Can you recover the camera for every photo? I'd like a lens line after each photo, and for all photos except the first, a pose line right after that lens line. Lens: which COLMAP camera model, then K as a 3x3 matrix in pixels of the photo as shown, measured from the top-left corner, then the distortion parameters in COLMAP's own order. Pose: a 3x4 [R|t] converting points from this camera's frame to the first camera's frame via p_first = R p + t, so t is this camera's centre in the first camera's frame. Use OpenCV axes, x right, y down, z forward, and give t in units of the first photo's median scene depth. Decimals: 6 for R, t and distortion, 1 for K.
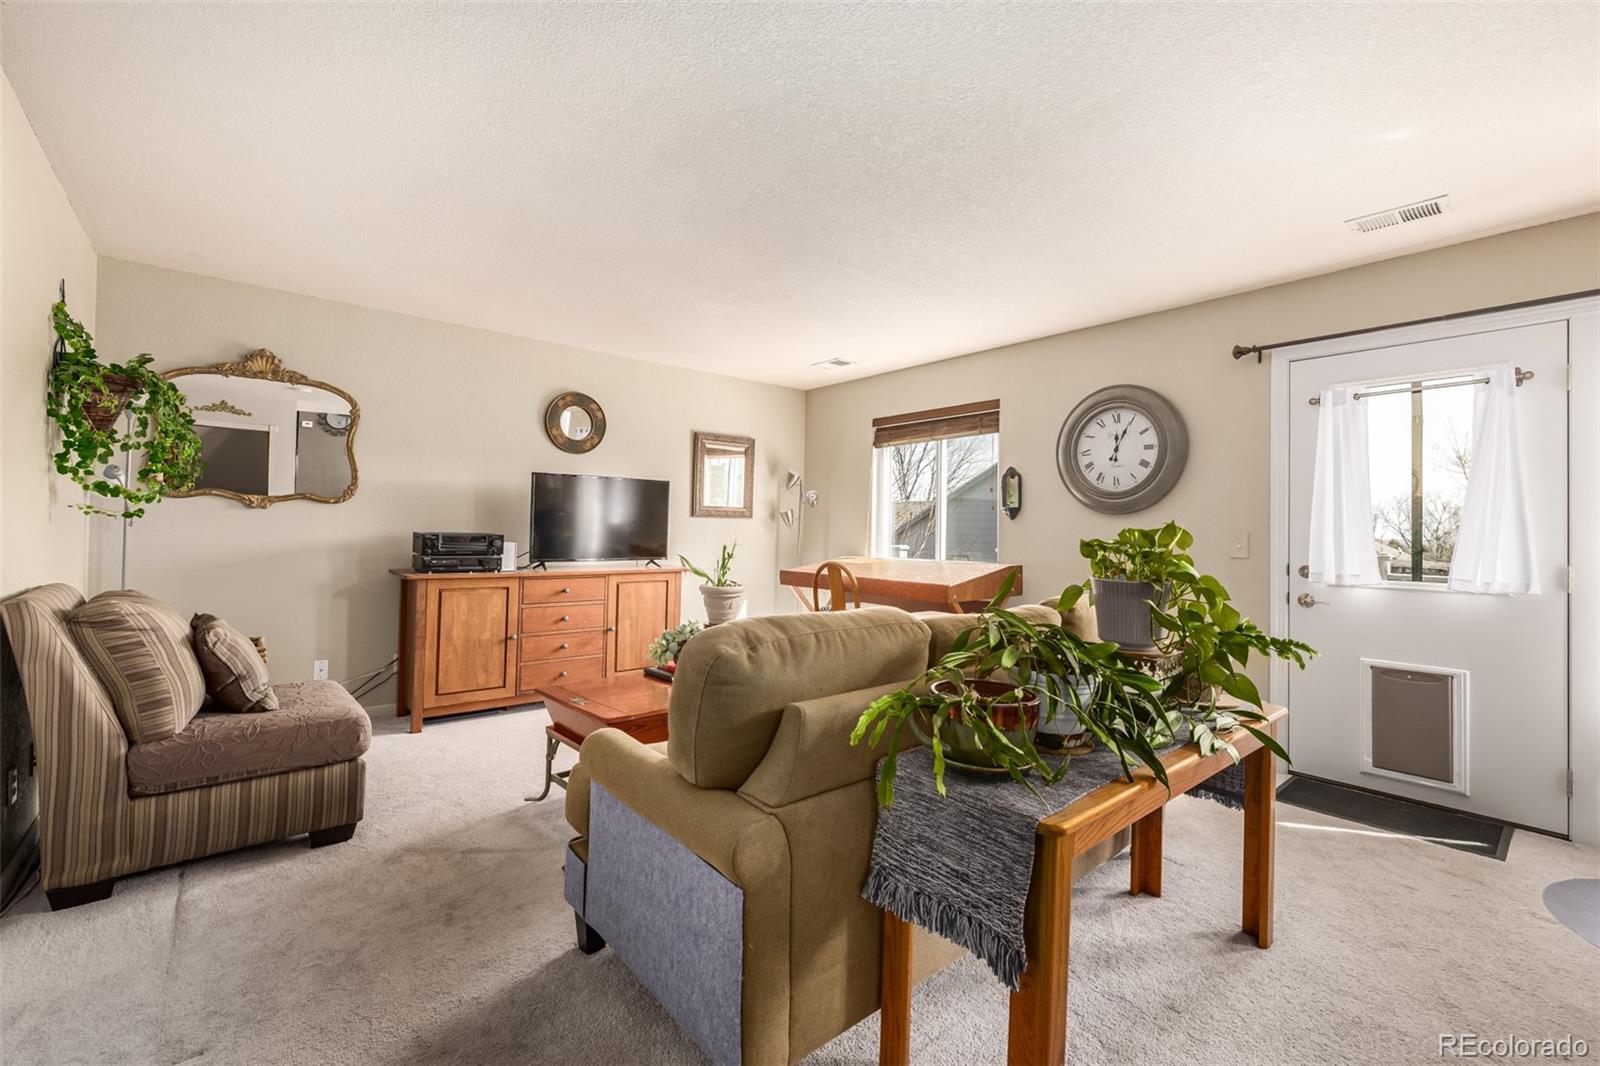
lens RADIAL K [[681.0, 0, 812.8], [0, 681.0, 517.4], [0, 0, 1]] dist [-0.002244, -0.000721]
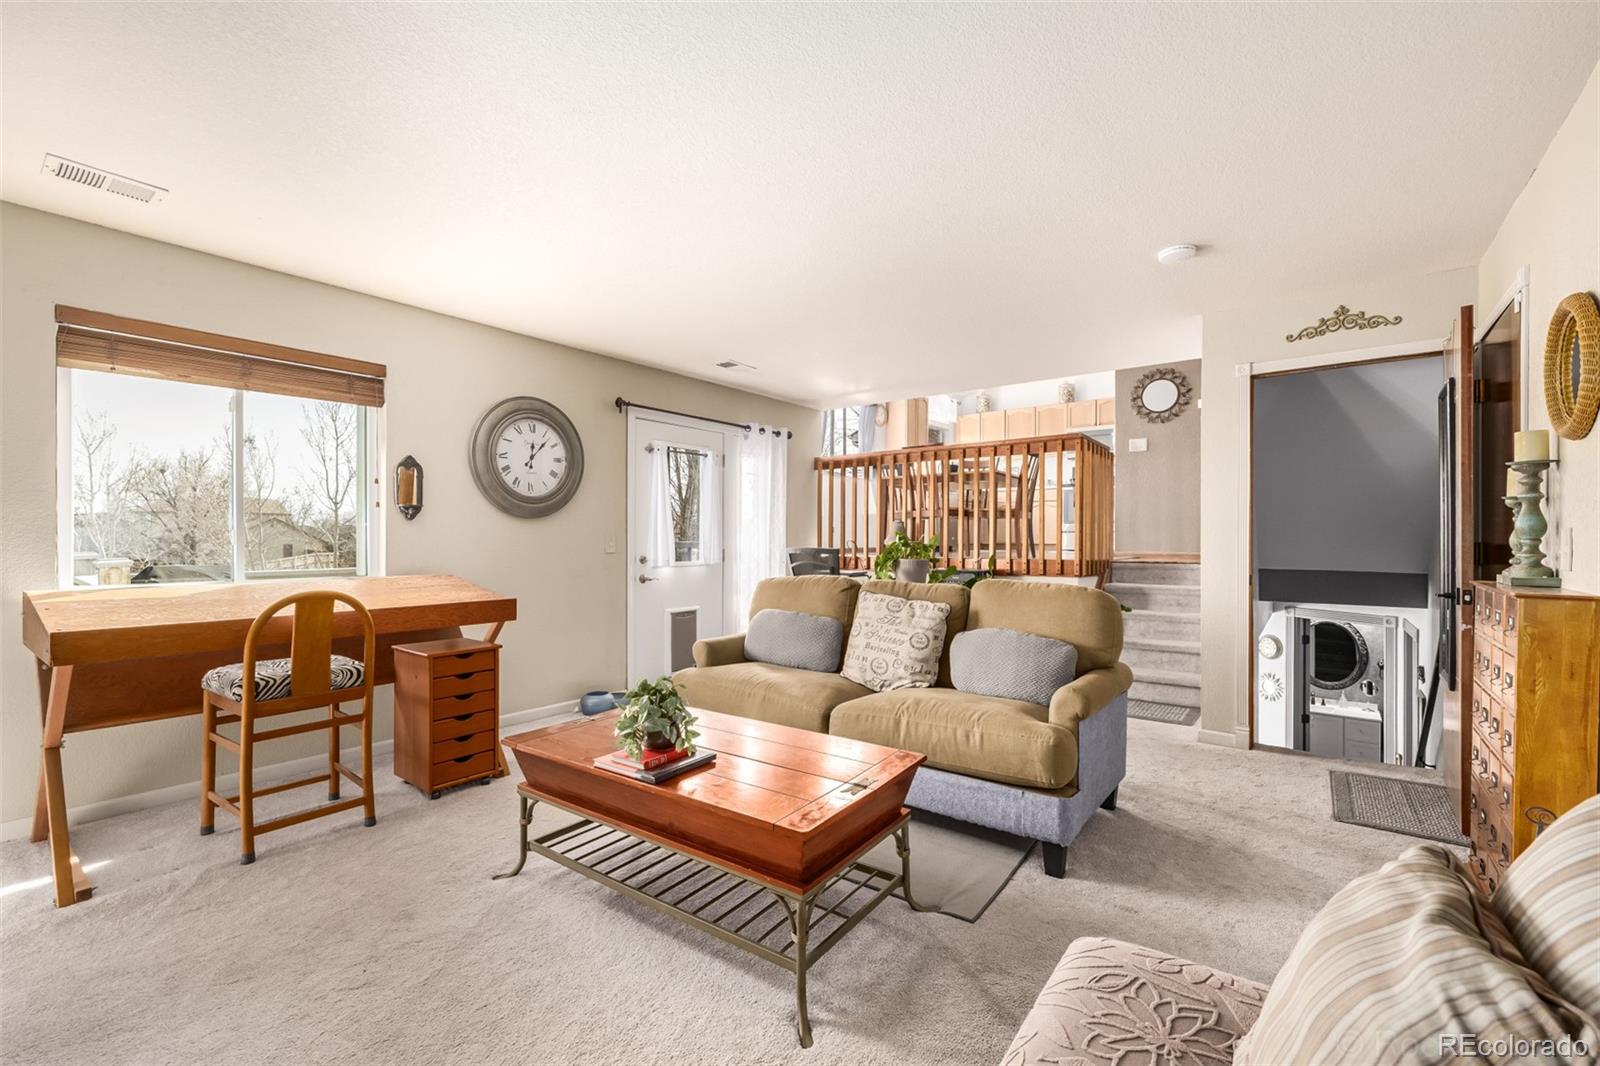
lens RADIAL K [[681.0, 0, 799.9], [0, 681.0, 536.0], [0, 0, 1]] dist [-0.002244, -0.000721]
pose [[-0.216434, -0.014476, 0.976190, -0.663322], [-0.024990, 0.999645, 0.009284, 0.003205], [-0.975977, -0.022386, -0.216719, 0.780617]]
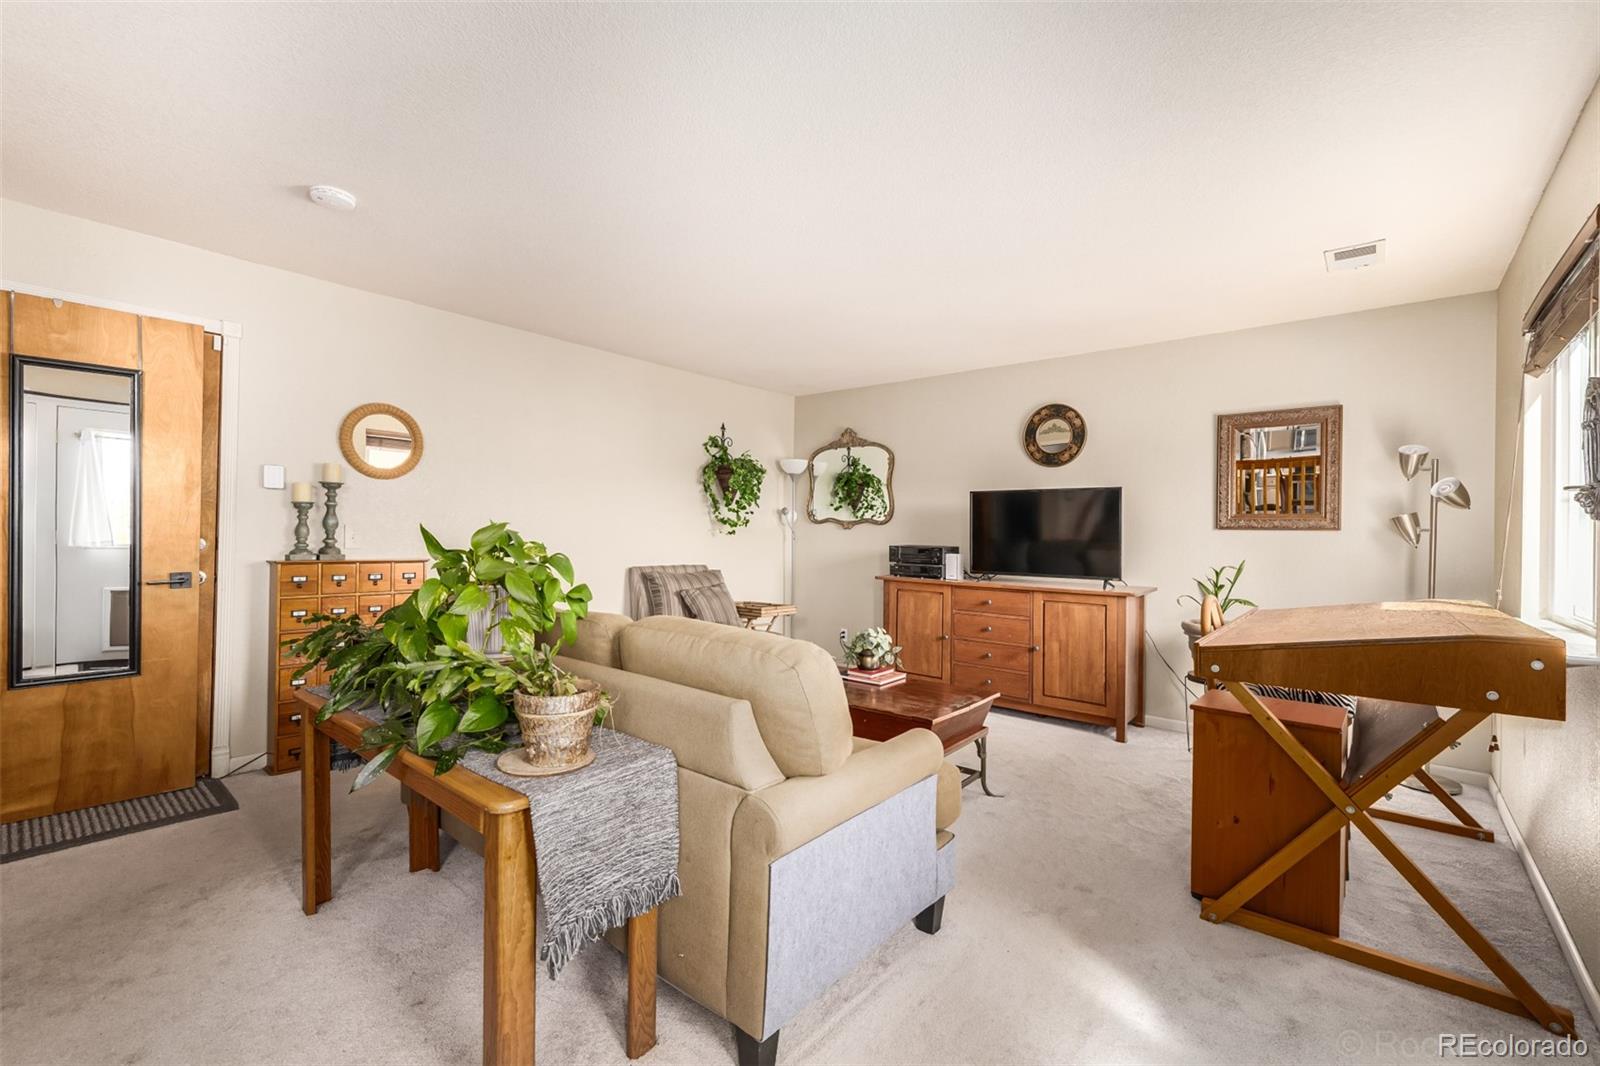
lens RADIAL K [[681.0, 0, 788.5], [0, 681.0, 532.9], [0, 0, 1]] dist [-0.002244, -0.000721]
pose [[0.151659, -0.015298, -0.988314, 0.646932], [0.005186, 0.999879, -0.014681, 0.015497], [0.988419, -0.002899, 0.151720, 0.552730]]
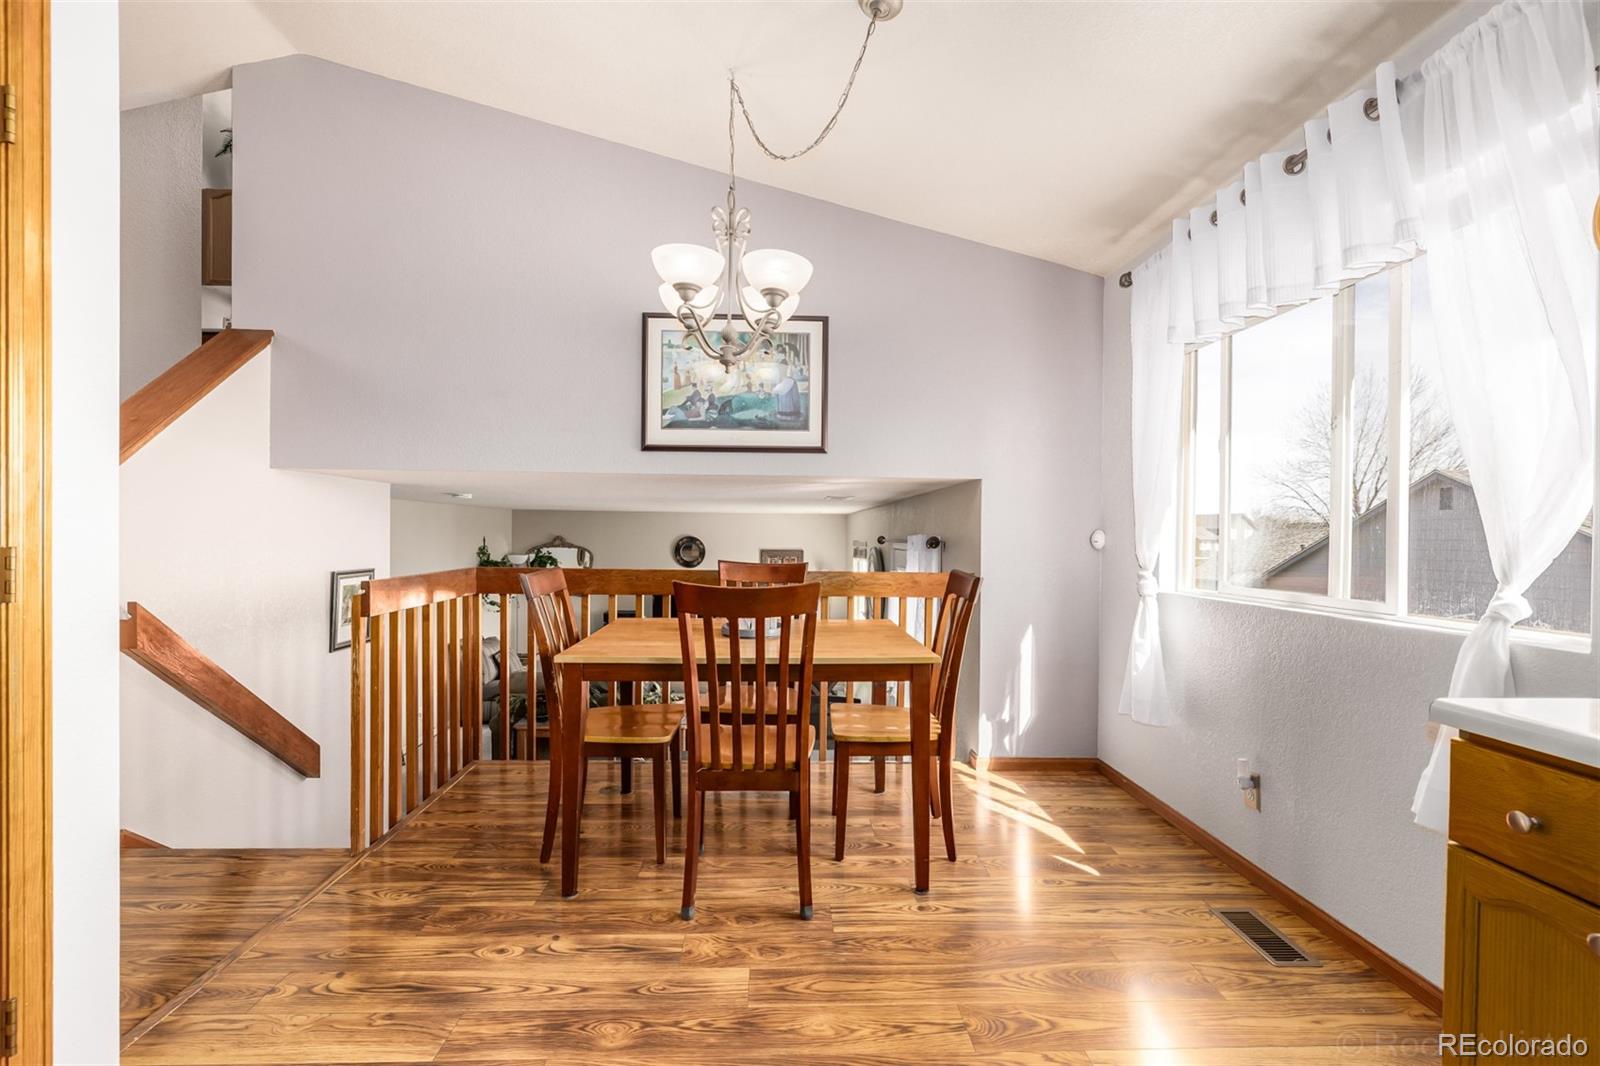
lens RADIAL K [[681.0, 0, 806.9], [0, 681.0, 538.7], [0, 0, 1]] dist [-0.002244, -0.000721]
pose [[0.801526, -0.003708, -0.597948, 1.226209], [0.011206, 0.999898, 0.008821, -0.219643], [0.597855, -0.013771, 0.801486, -0.384035]]
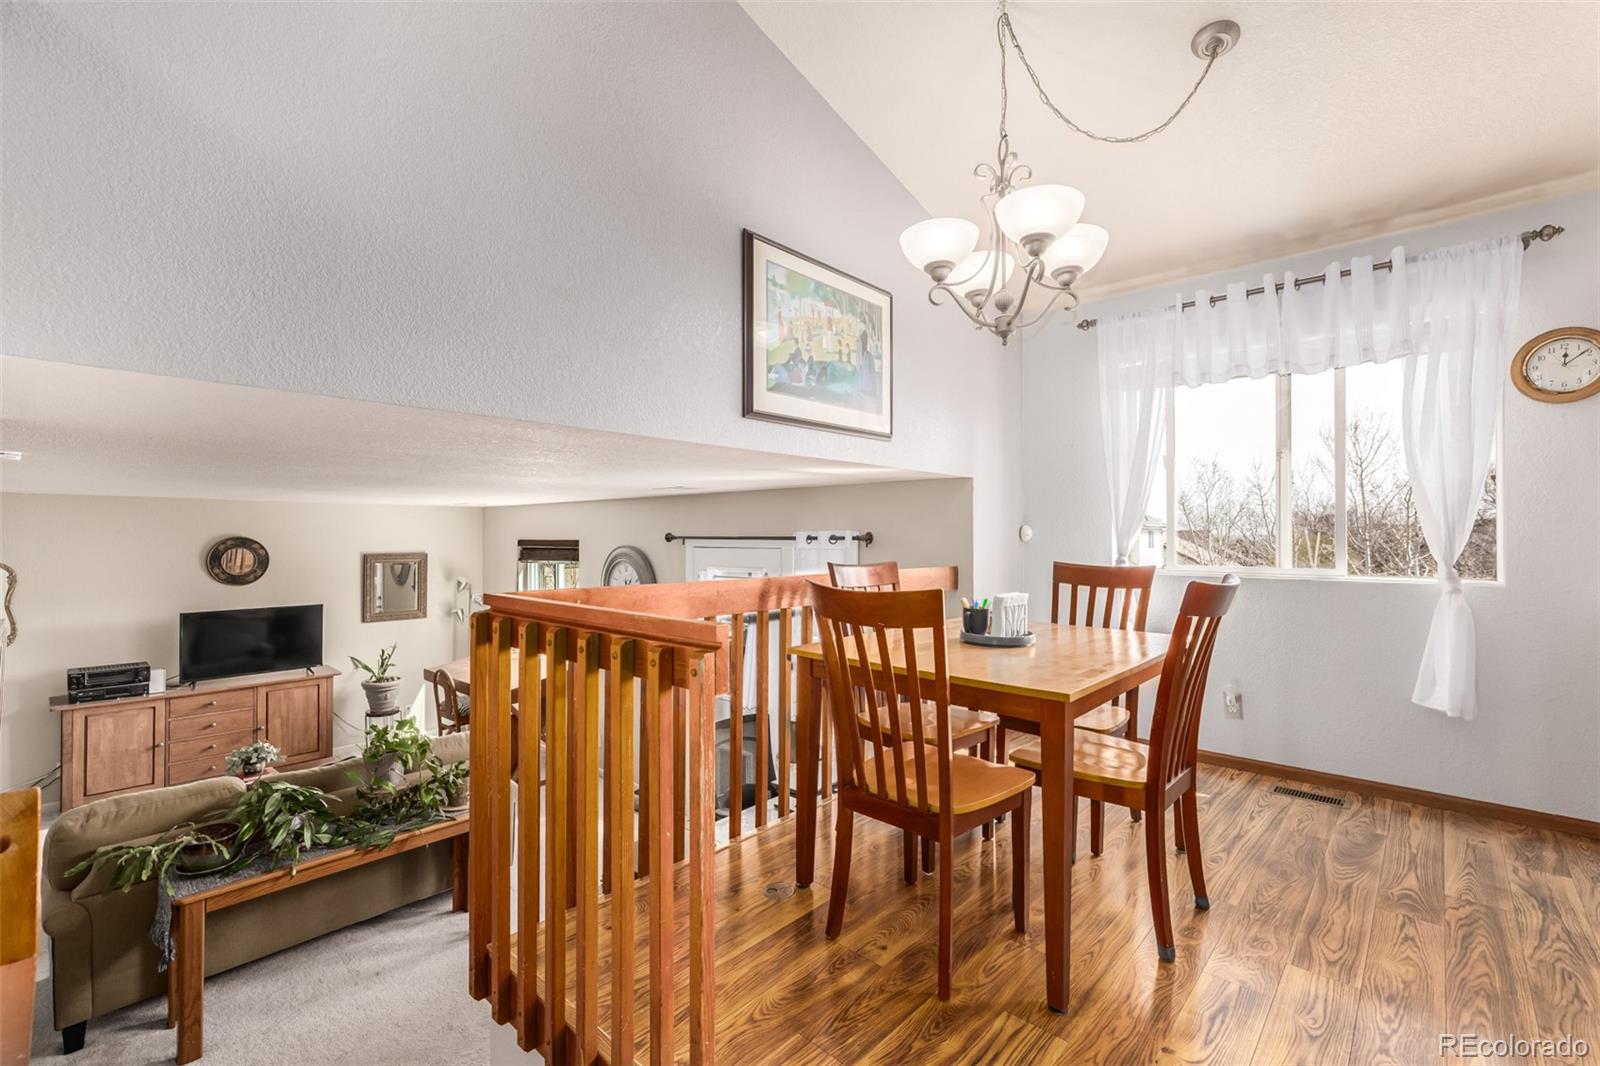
lens RADIAL K [[681.0, 0, 811.4], [0, 681.0, 533.0], [0, 0, 1]] dist [-0.002244, -0.000721]
pose [[0.990354, -0.016183, 0.137613, 0.607605], [0.014161, 0.999777, 0.015662, -0.226623], [-0.137835, -0.013562, 0.990362, -0.441271]]
